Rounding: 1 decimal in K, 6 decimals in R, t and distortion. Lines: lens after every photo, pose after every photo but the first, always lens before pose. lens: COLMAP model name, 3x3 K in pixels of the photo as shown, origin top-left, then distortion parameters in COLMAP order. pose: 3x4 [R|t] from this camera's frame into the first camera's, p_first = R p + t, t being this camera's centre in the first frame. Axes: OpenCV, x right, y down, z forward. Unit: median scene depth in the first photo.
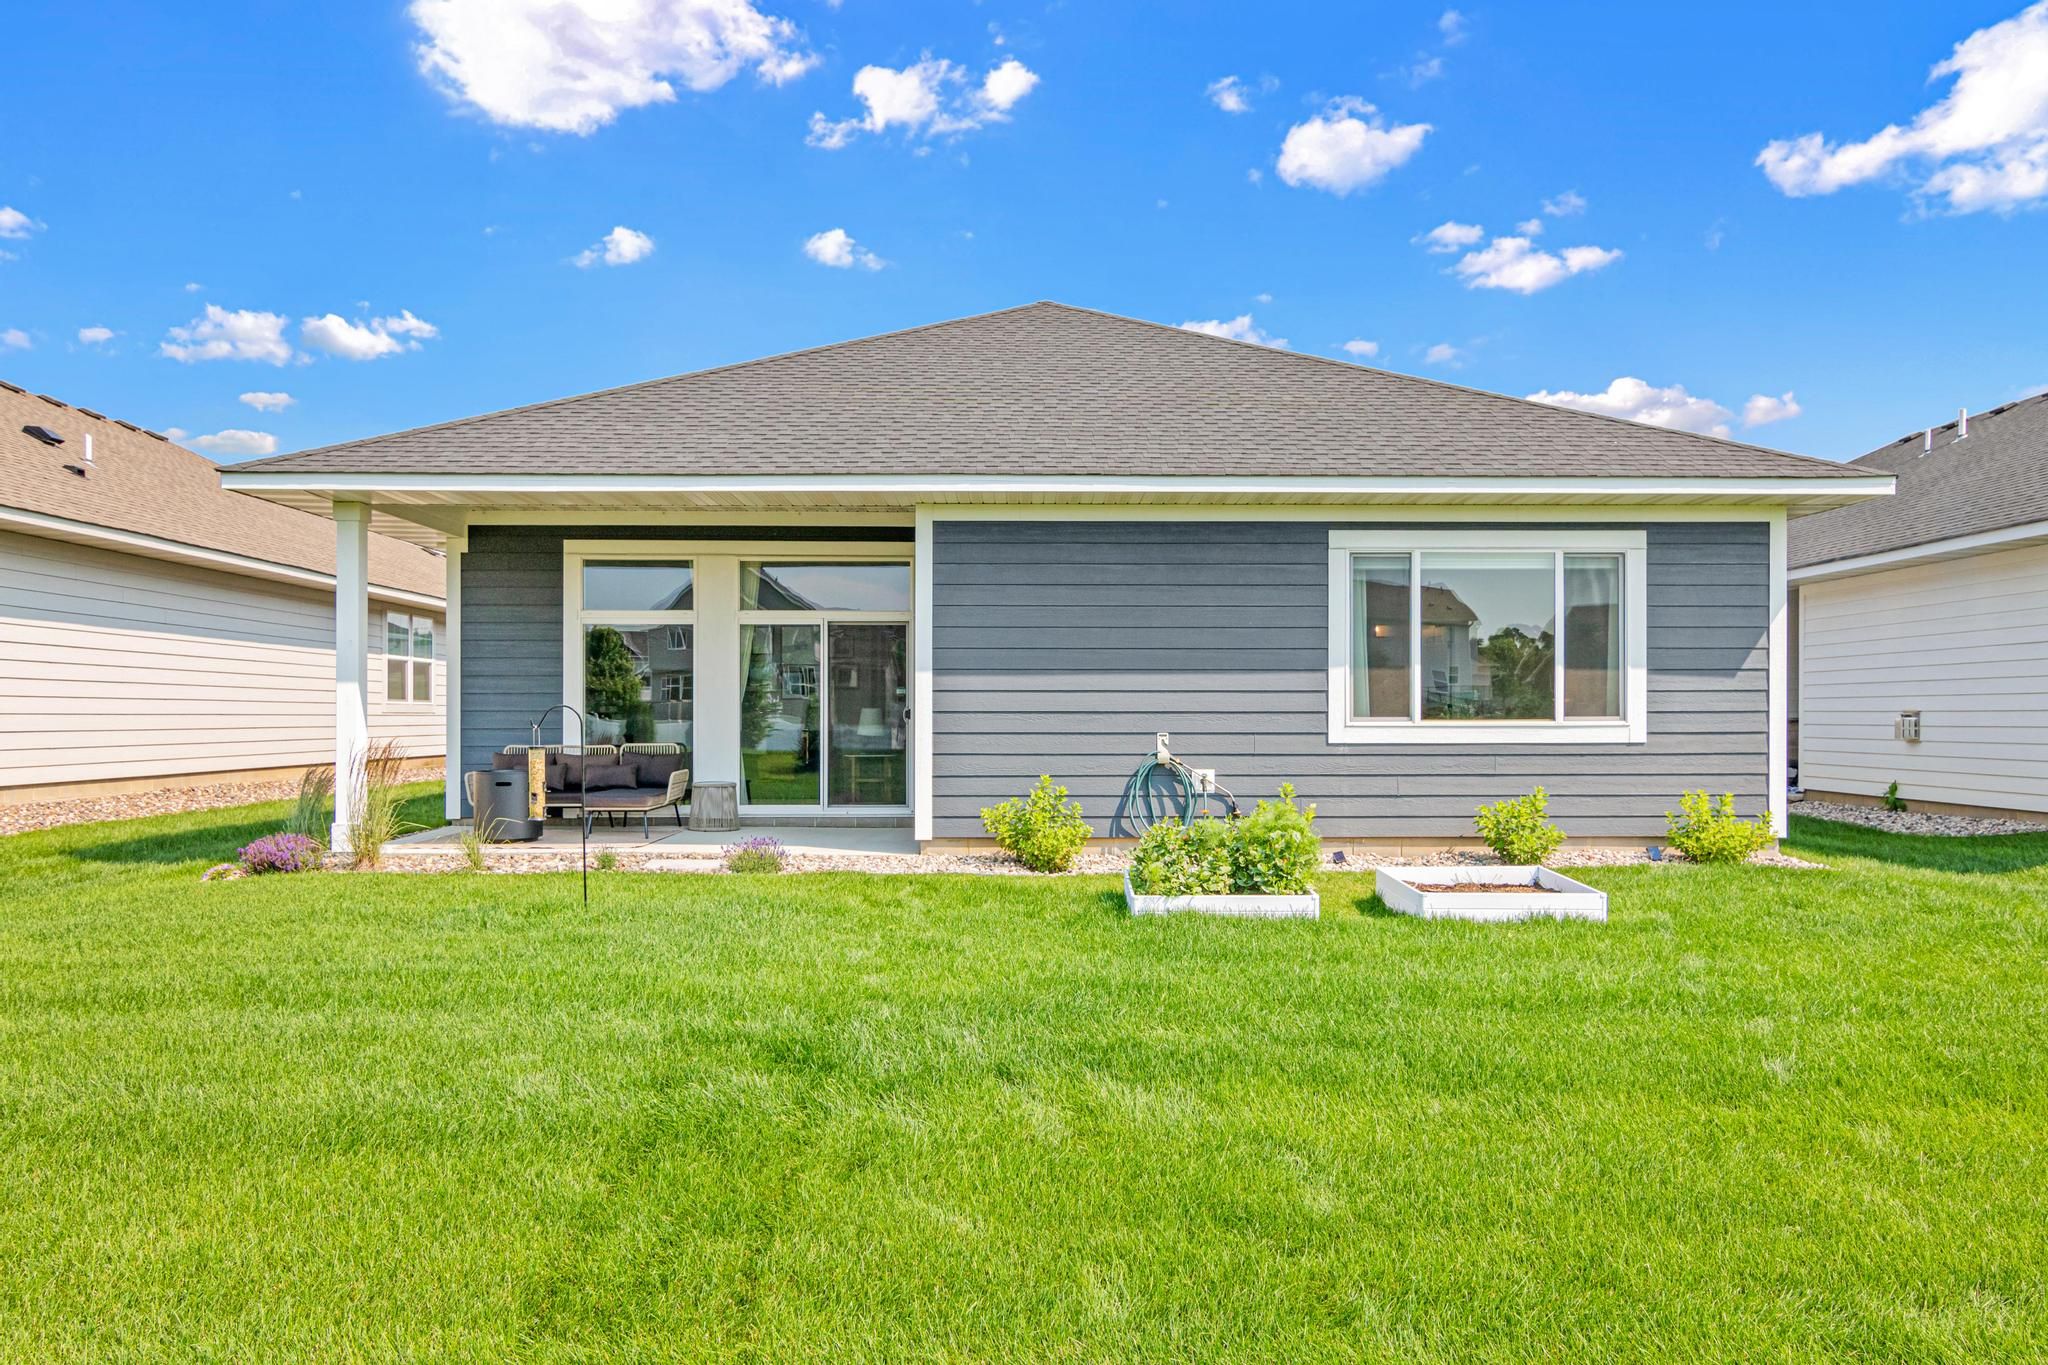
lens RADIAL K [[1435.6, 0, 1015.7], [0, 1435.6, 693.5], [0, 0, 1]] dist [-0.004179, 0.001856]
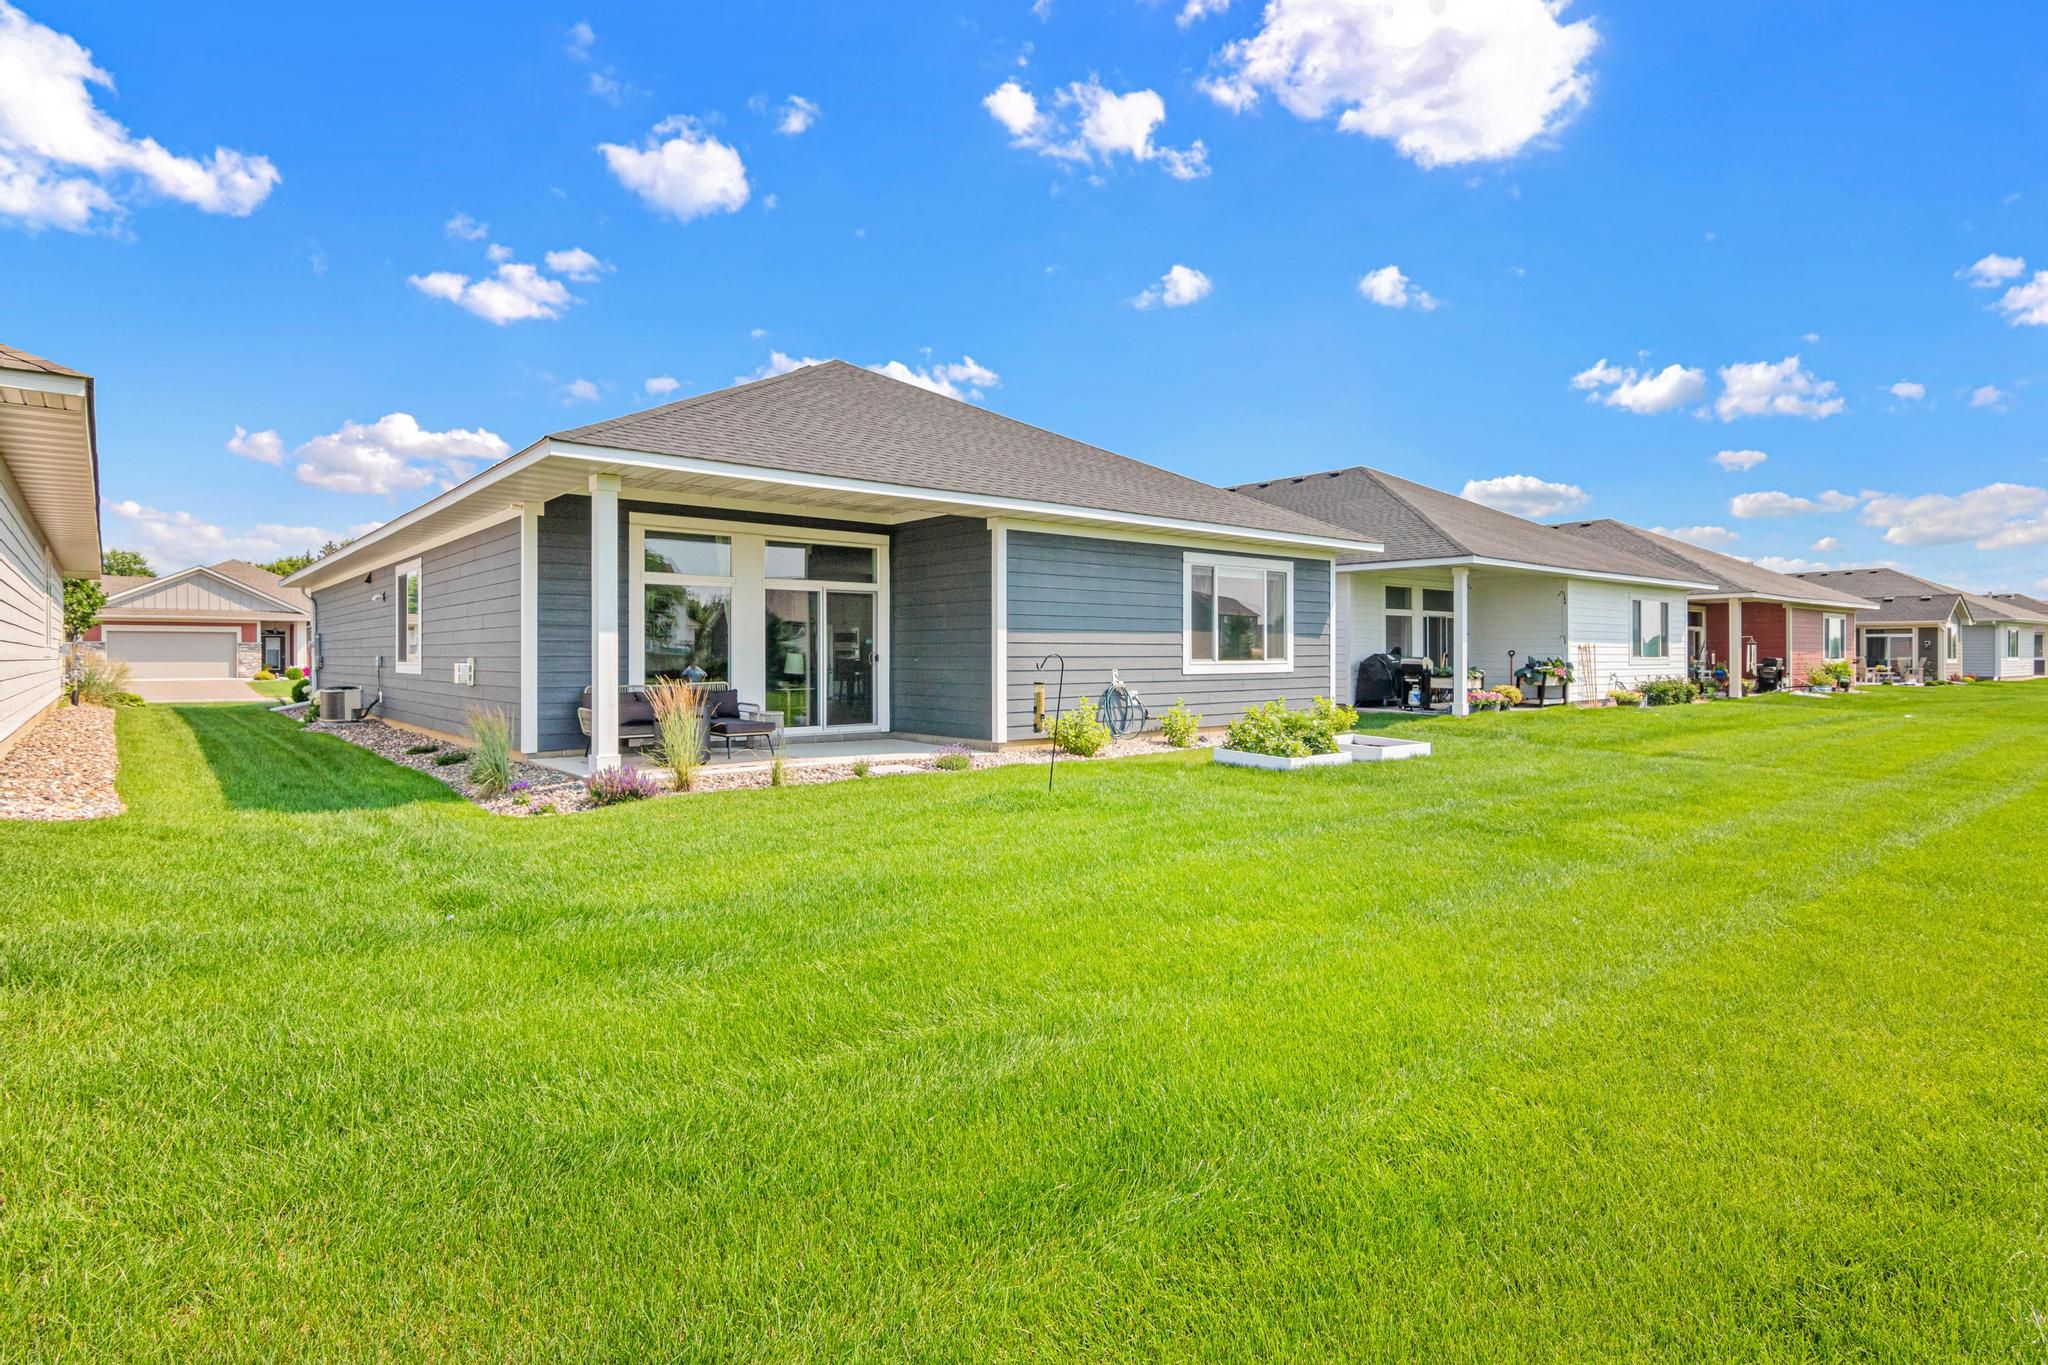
lens RADIAL K [[1063.3, 0, 1021.9], [0, 1063.3, 677.2], [0, 0, 1]] dist [-0.005258, 0.003345]
pose [[0.760538, -0.015247, 0.649114, -0.764989], [-0.007147, 0.999467, 0.031850, -0.001518], [-0.649254, -0.028863, 0.760024, 0.148274]]
